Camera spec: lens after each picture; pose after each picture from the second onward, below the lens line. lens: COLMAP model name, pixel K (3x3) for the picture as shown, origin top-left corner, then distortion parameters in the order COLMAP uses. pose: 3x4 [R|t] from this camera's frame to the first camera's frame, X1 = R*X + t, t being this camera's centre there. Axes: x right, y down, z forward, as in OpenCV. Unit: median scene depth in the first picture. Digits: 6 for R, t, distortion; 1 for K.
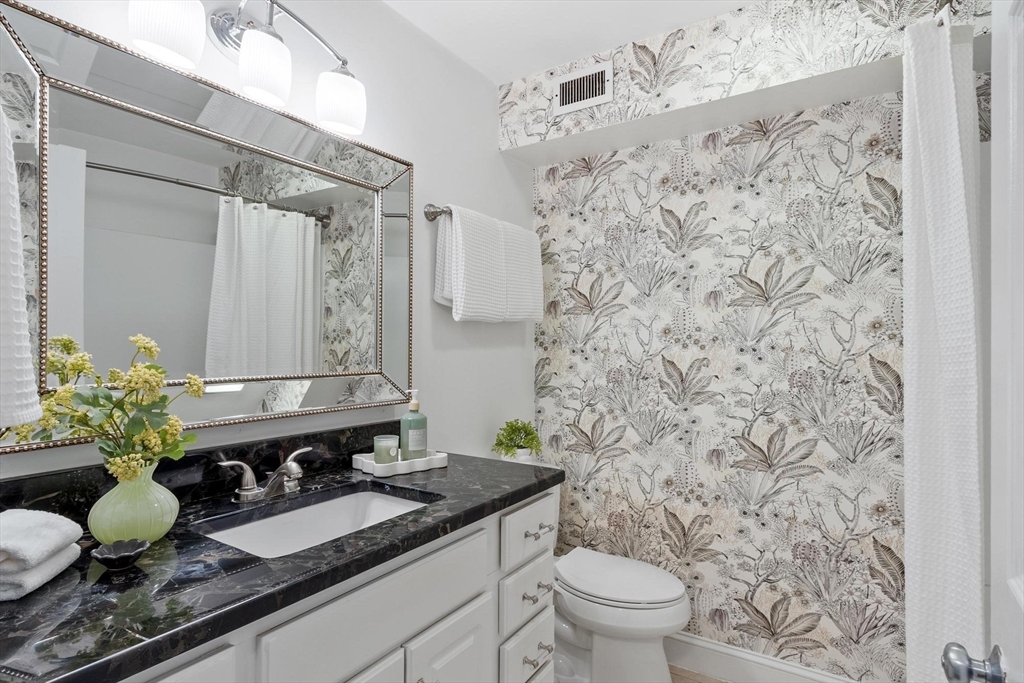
lens RADIAL K [[537.9, 0, 514.8], [0, 537.9, 345.0], [0, 0, 1]] dist [0.004337, 0.000583]
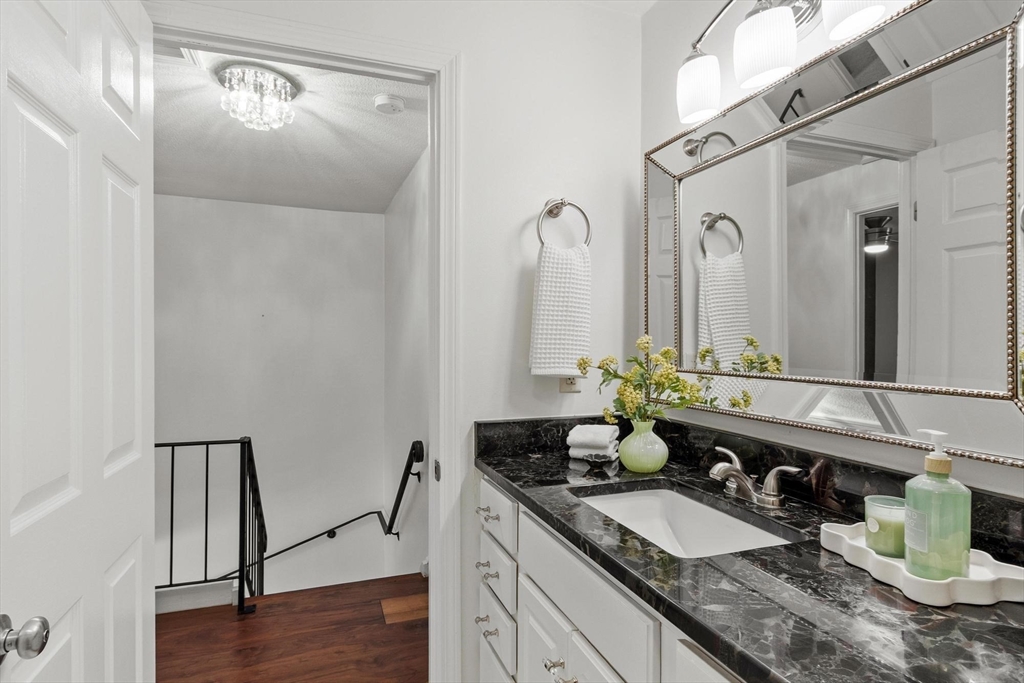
lens RADIAL K [[537.9, 0, 514.8], [0, 537.9, 345.0], [0, 0, 1]] dist [0.004337, 0.000583]
pose [[-0.602903, 0.005469, -0.797796, 0.556980], [0.004807, 0.999983, 0.003223, -0.004849], [0.797800, -0.001892, -0.602919, 1.204661]]
